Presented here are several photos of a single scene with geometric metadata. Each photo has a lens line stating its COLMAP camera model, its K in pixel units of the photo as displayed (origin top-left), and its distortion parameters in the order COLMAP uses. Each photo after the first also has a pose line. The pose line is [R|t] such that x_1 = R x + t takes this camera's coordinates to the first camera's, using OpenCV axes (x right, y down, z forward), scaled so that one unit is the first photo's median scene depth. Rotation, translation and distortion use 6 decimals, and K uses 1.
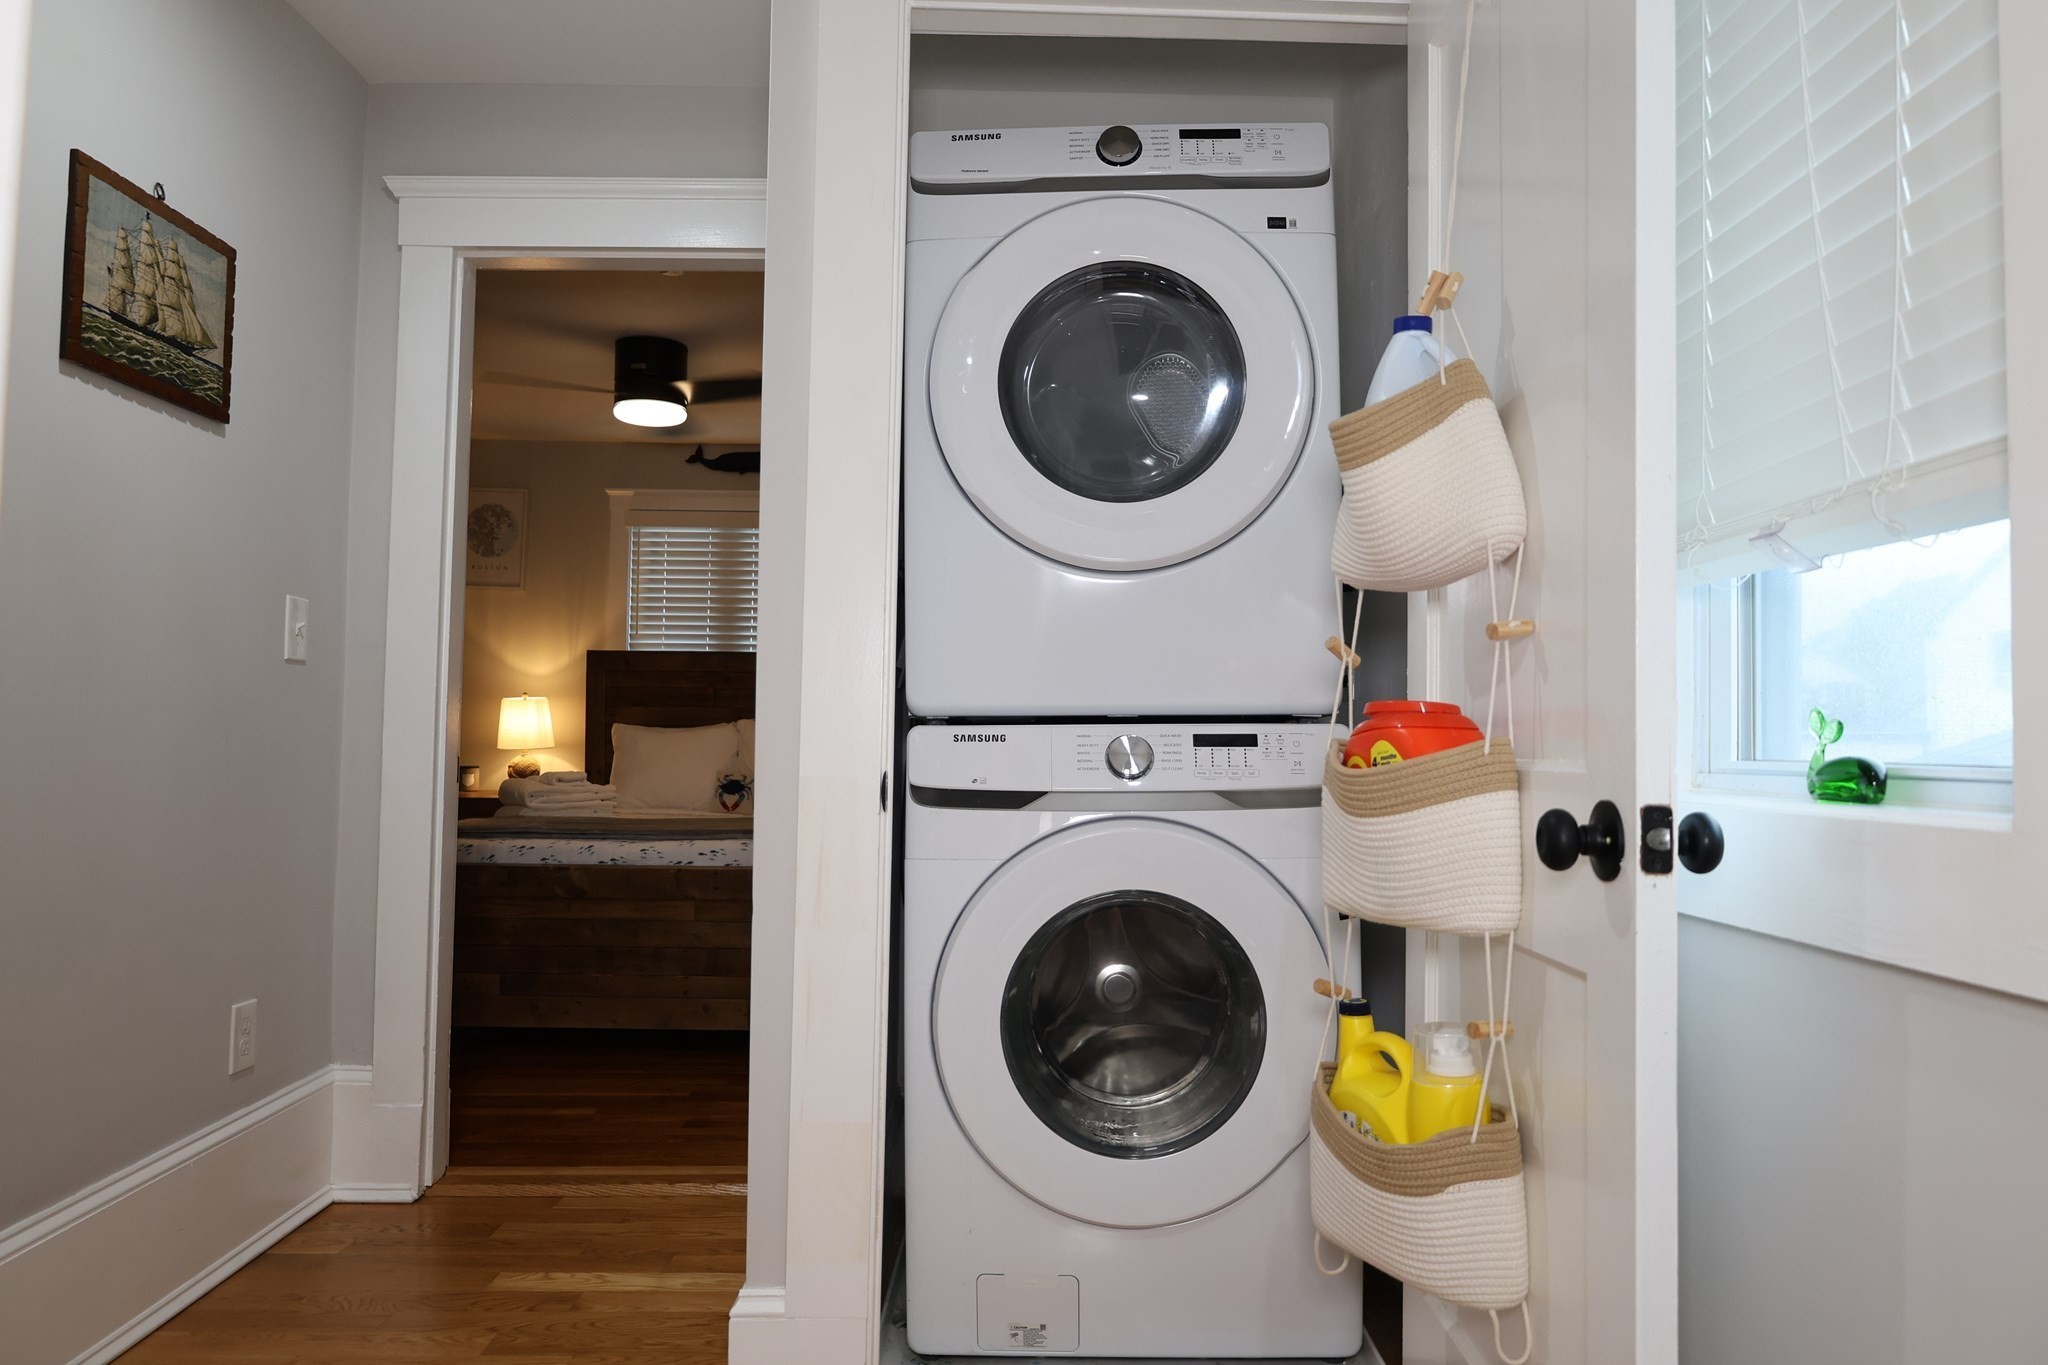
lens RADIAL K [[1389.6, 0, 1024.0], [0, 1389.6, 682.5], [0, 0, 1]] dist [-0.026363, 0.018782]
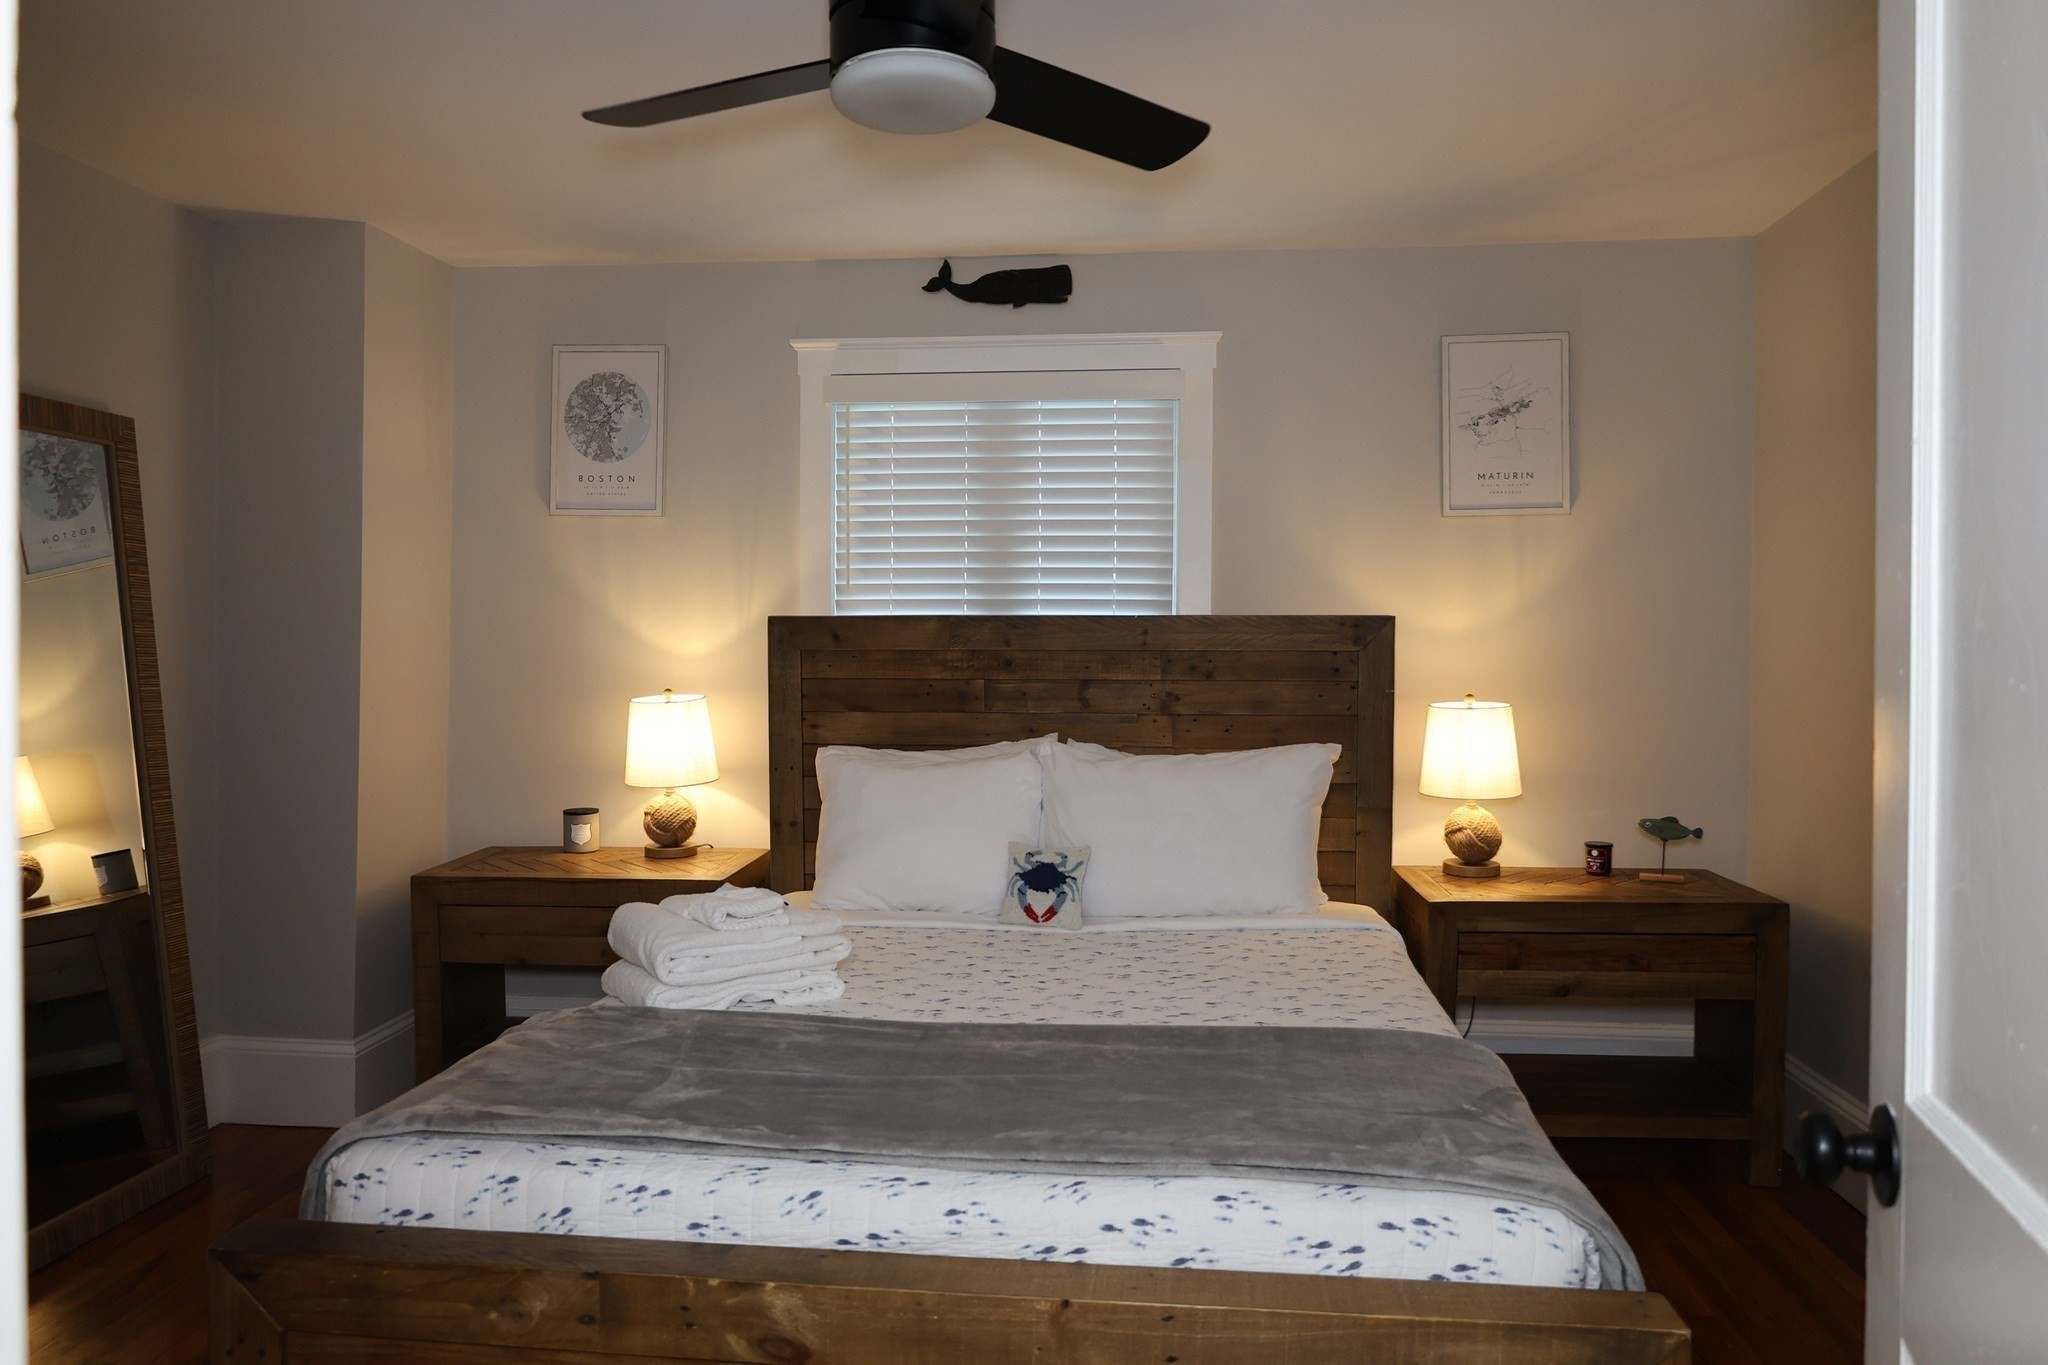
lens RADIAL K [[1389.6, 0, 1024.0], [0, 1389.6, 682.5], [0, 0, 1]] dist [-0.026363, 0.018782]
pose [[0.993636, -0.007553, -0.112382, -0.140281], [0.014519, 0.998014, 0.061300, -0.029198], [0.111696, -0.062542, 0.991772, 0.423237]]
